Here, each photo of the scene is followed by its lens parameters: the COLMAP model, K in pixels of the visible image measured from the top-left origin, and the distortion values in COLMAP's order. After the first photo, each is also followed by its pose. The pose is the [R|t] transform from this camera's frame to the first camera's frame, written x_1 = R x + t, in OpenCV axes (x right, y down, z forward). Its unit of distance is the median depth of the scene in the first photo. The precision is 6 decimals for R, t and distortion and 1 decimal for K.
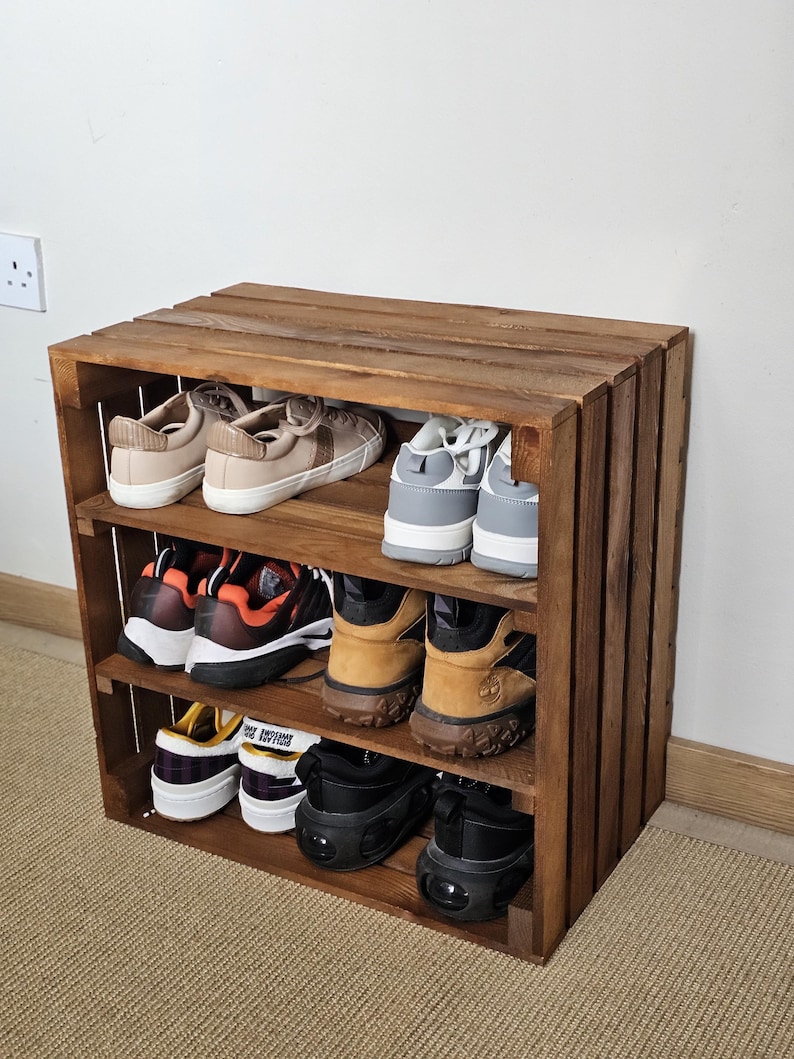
lens RADIAL K [[1452.2, 0, 392.9], [0, 1452.2, 544.0], [0, 0, 1]] dist [0.071485, 0.000000]
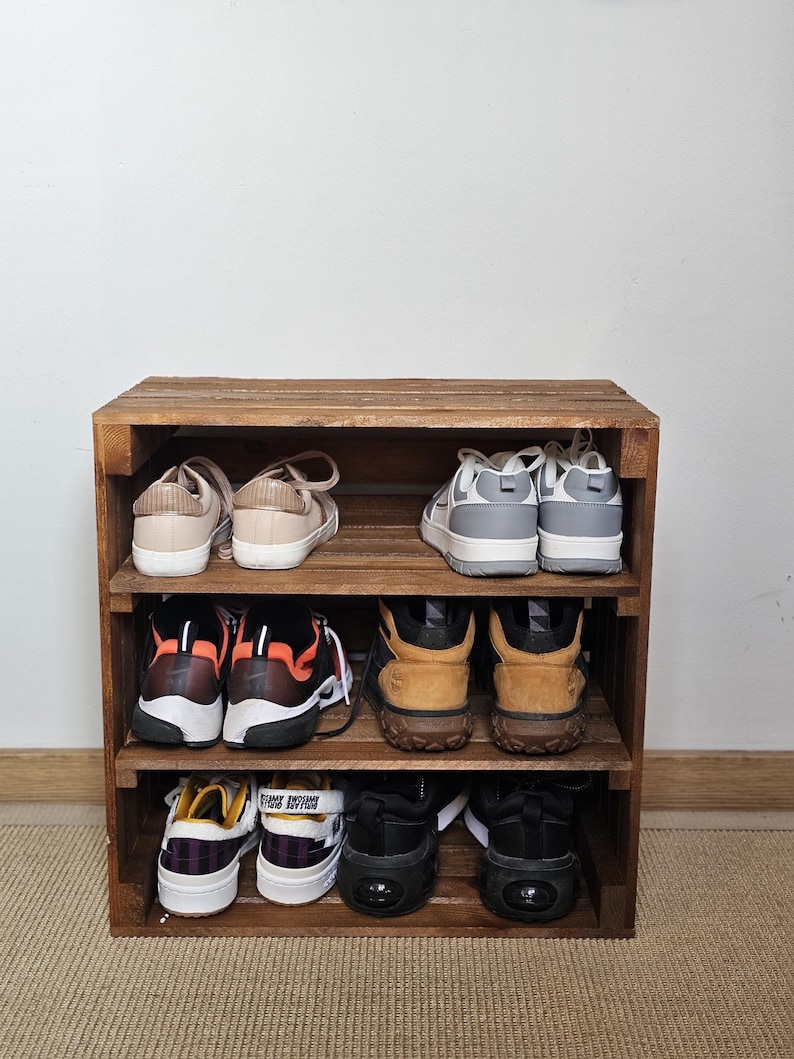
lens RADIAL K [[1452.2, 0, 419.9], [0, 1452.2, 540.5], [0, 0, 1]] dist [0.071485, 0.000000]
pose [[0.853195, -0.078136, 0.515706, -0.544450], [0.165573, 0.978151, -0.125725, 0.102731], [-0.494615, 0.192655, 0.847491, 0.086610]]
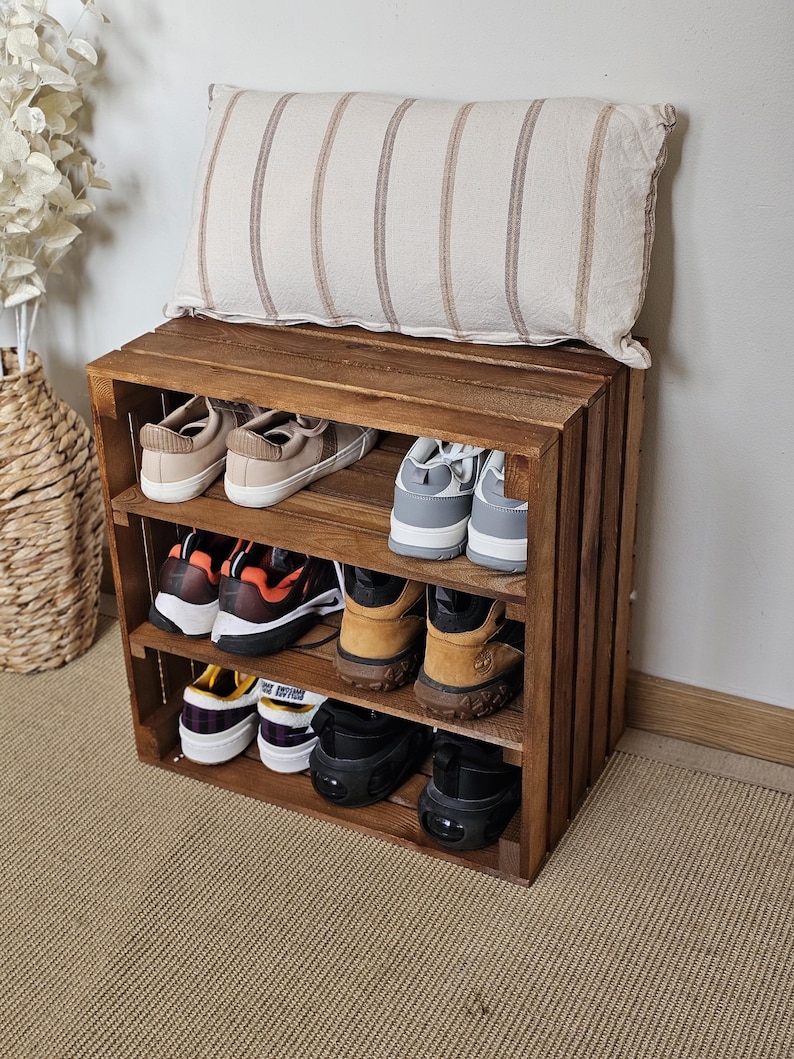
lens RADIAL K [[1452.2, 0, 386.7], [0, 1452.2, 526.0], [0, 0, 1]] dist [0.071485, 0.000000]
pose [[0.998916, -0.021671, 0.041189, -0.052056], [0.017882, 0.995760, 0.090229, -0.106587], [-0.042970, -0.089395, 0.995069, -0.141309]]
